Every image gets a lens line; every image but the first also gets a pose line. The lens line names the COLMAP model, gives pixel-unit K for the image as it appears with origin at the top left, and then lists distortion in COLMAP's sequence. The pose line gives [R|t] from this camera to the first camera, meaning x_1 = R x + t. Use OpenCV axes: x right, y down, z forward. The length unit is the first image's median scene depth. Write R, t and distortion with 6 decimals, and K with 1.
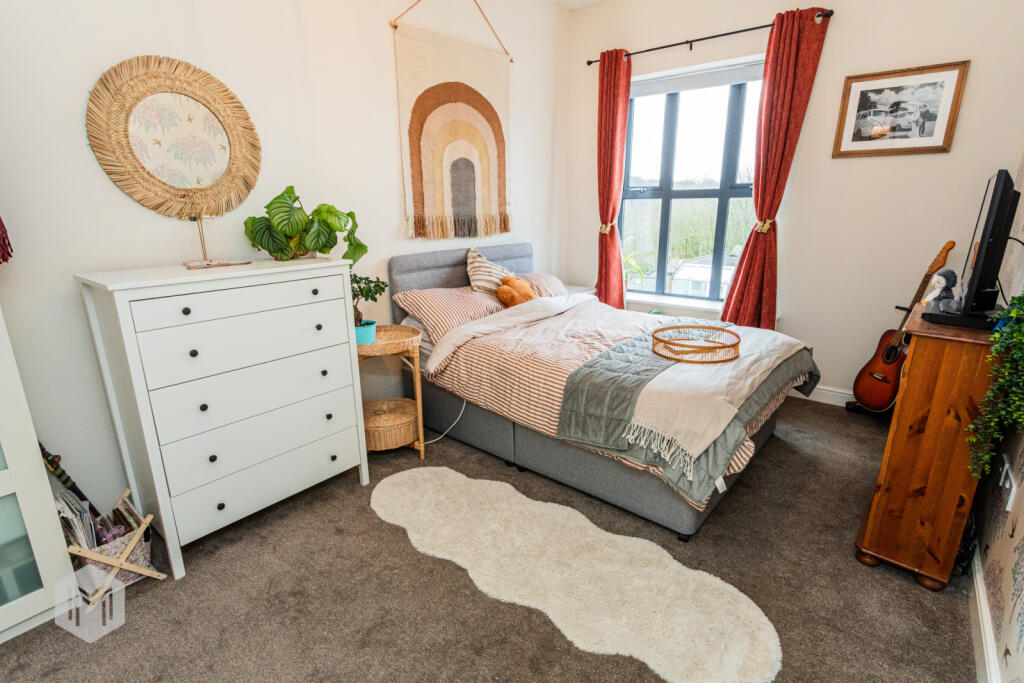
lens RADIAL K [[488.2, 0, 506.4], [0, 488.2, 339.6], [0, 0, 1]] dist [0.003409, 0.000988]
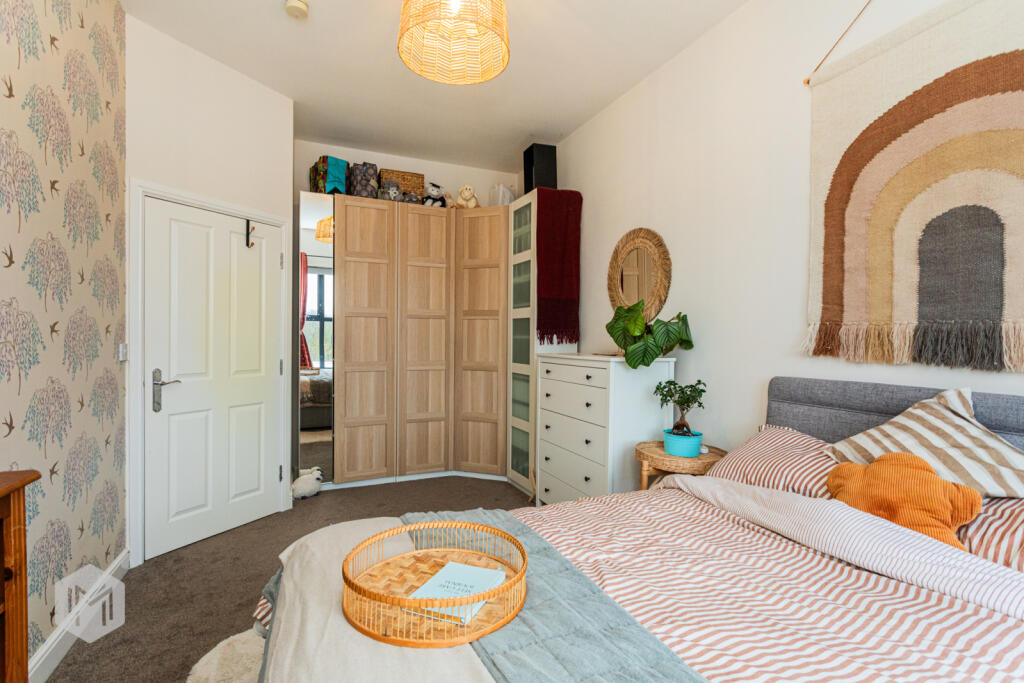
lens RADIAL K [[488.2, 0, 506.4], [0, 488.2, 339.6], [0, 0, 1]] dist [0.003409, 0.000988]
pose [[-0.474744, 0.000771, -0.880123, 0.597008], [-0.239405, 0.962180, 0.129979, -0.213715], [0.846937, 0.272412, -0.456605, 0.938539]]
